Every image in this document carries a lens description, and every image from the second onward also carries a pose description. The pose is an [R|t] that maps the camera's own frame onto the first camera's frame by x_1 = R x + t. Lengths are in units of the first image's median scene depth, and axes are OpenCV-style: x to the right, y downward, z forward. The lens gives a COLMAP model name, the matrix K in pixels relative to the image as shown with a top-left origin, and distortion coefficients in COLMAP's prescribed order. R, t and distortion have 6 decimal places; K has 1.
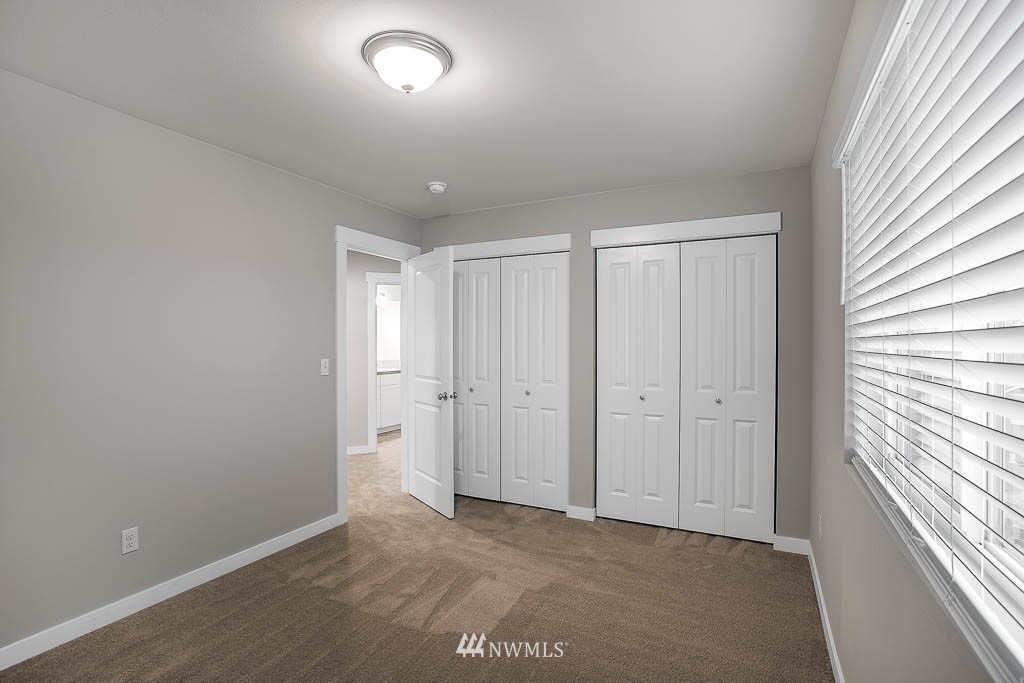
lens RADIAL K [[342.0, 0, 512.5], [0, 342.0, 333.3], [0, 0, 1]] dist [0.018922, 0.000004]
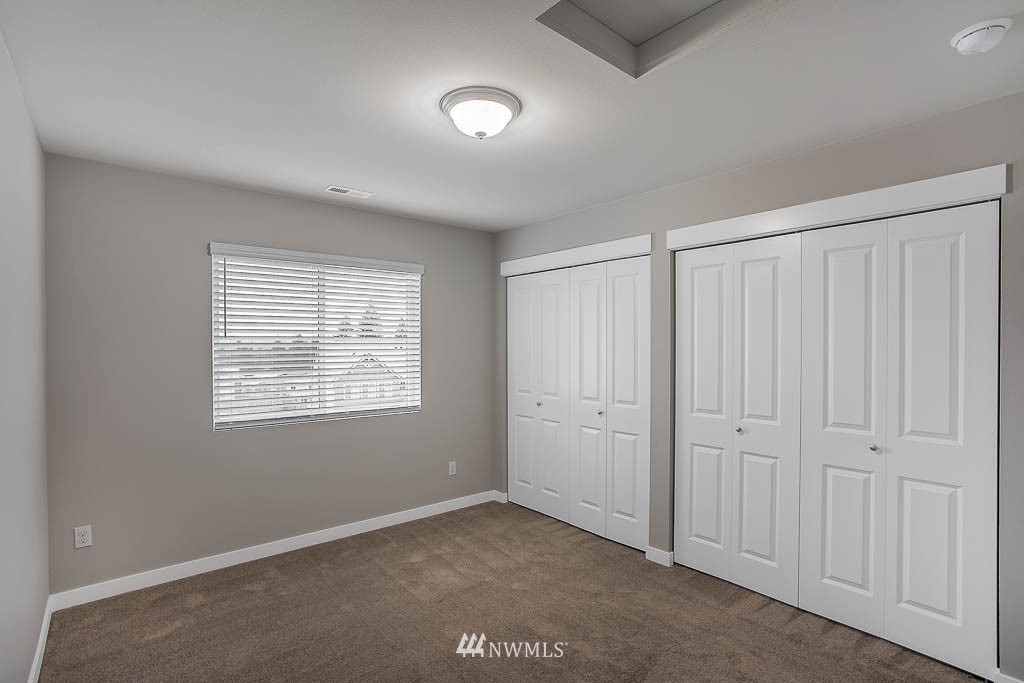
lens RADIAL K [[417.2, 0, 512.1], [0, 417.2, 348.6], [0, 0, 1]] dist [-0.002205, -0.000167]
pose [[0.888321, 0.016994, -0.458909, 0.358492], [-0.015100, 0.999856, 0.007797, -0.003603], [0.458975, 0.000004, 0.888449, -0.110107]]
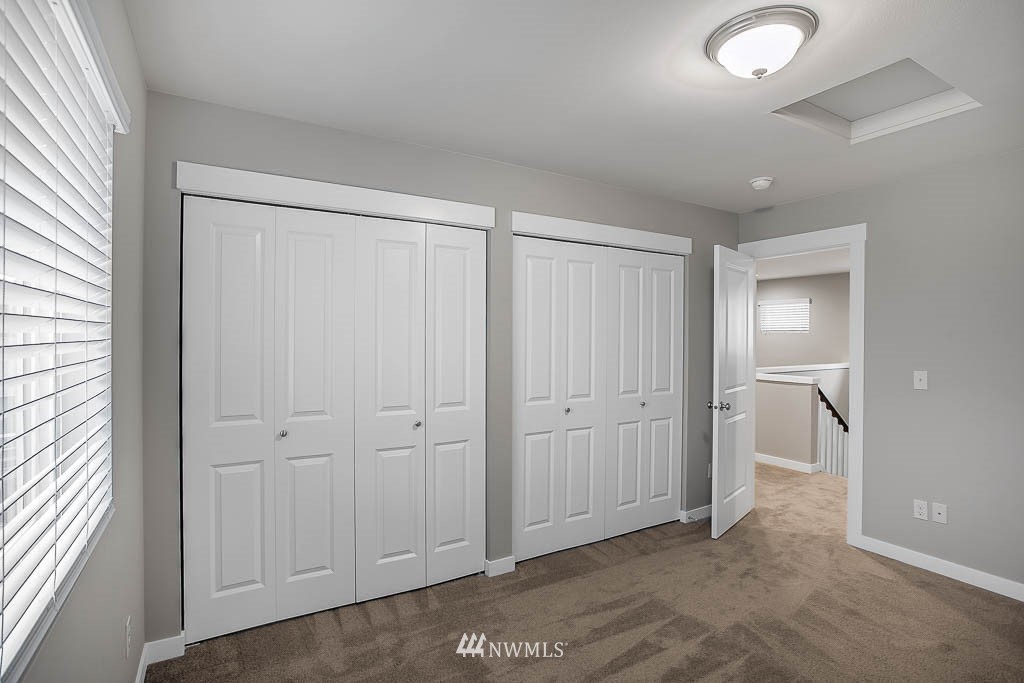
lens RADIAL K [[501.8, 0, 512.0], [0, 501.8, 341.5], [0, 0, 1]] dist [-0.002309, -0.000213]
pose [[0.681341, 0.010051, 0.731897, -0.644326], [-0.013965, 0.999902, -0.000731, 0.008747], [-0.731833, -0.009723, 0.681415, 0.205164]]
